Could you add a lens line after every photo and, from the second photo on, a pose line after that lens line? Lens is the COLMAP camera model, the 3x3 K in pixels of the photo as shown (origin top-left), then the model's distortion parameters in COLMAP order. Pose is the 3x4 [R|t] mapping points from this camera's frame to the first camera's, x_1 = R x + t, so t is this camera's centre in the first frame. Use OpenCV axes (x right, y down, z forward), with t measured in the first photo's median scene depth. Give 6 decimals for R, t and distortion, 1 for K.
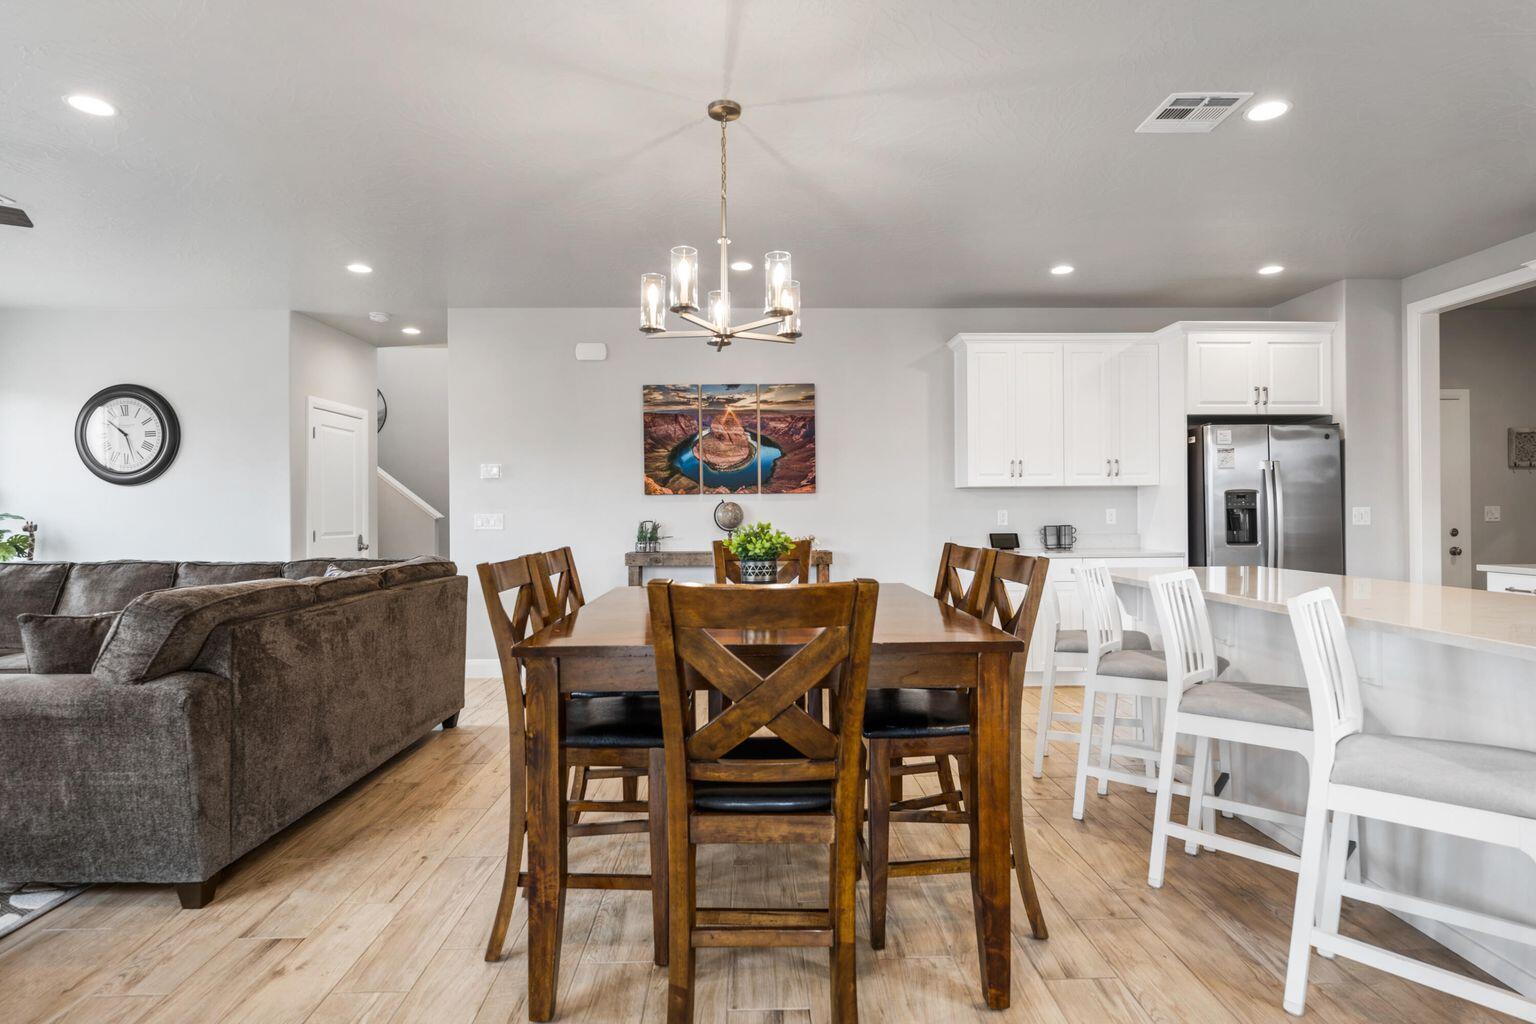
lens RADIAL K [[812.6, 0, 765.3], [0, 812.6, 508.6], [0, 0, 1]] dist [-0.001404, 0.000980]
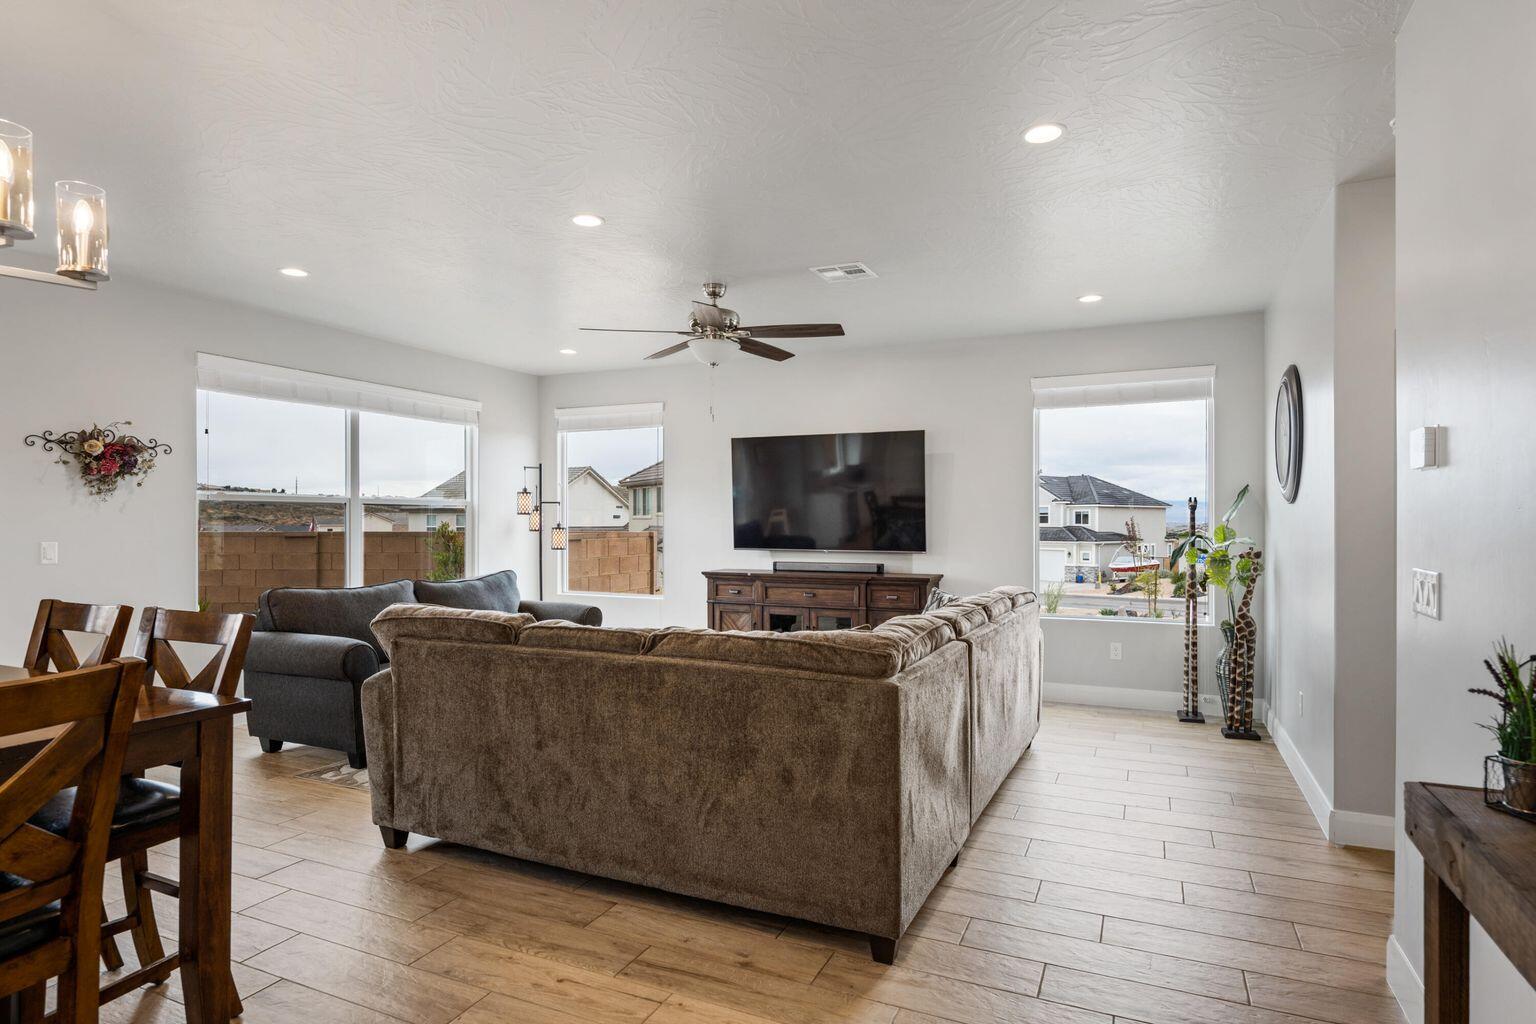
lens RADIAL K [[835.0, 0, 768.0], [0, 835.0, 512.0], [0, 0, 1]] dist [0.000580, -0.000169]
pose [[-0.435688, -0.003531, -0.900091, 0.221679], [0.003952, 0.999975, -0.005835, -0.036403], [0.900089, -0.006100, -0.435664, 1.830021]]
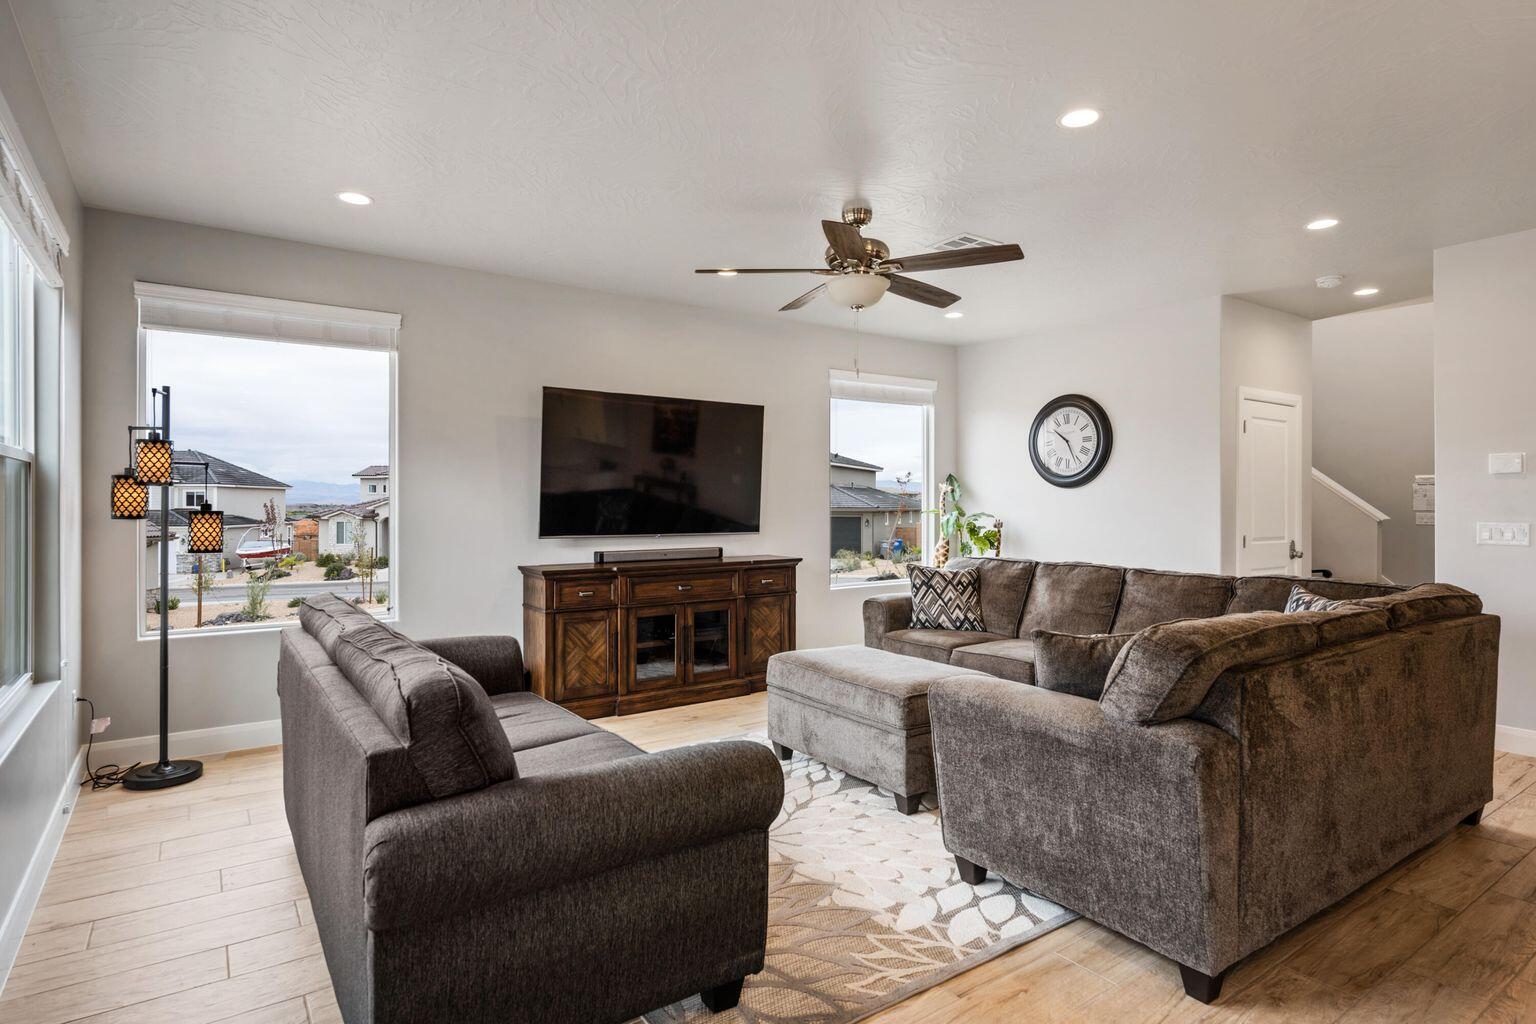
lens RADIAL K [[812.6, 0, 765.3], [0, 812.6, 508.6], [0, 0, 1]] dist [-0.001404, 0.000980]
pose [[0.551628, 0.011753, -0.834007, -0.210315], [-0.001547, 0.999913, 0.013068, -0.029539], [0.834089, -0.005919, 0.551598, 0.128055]]
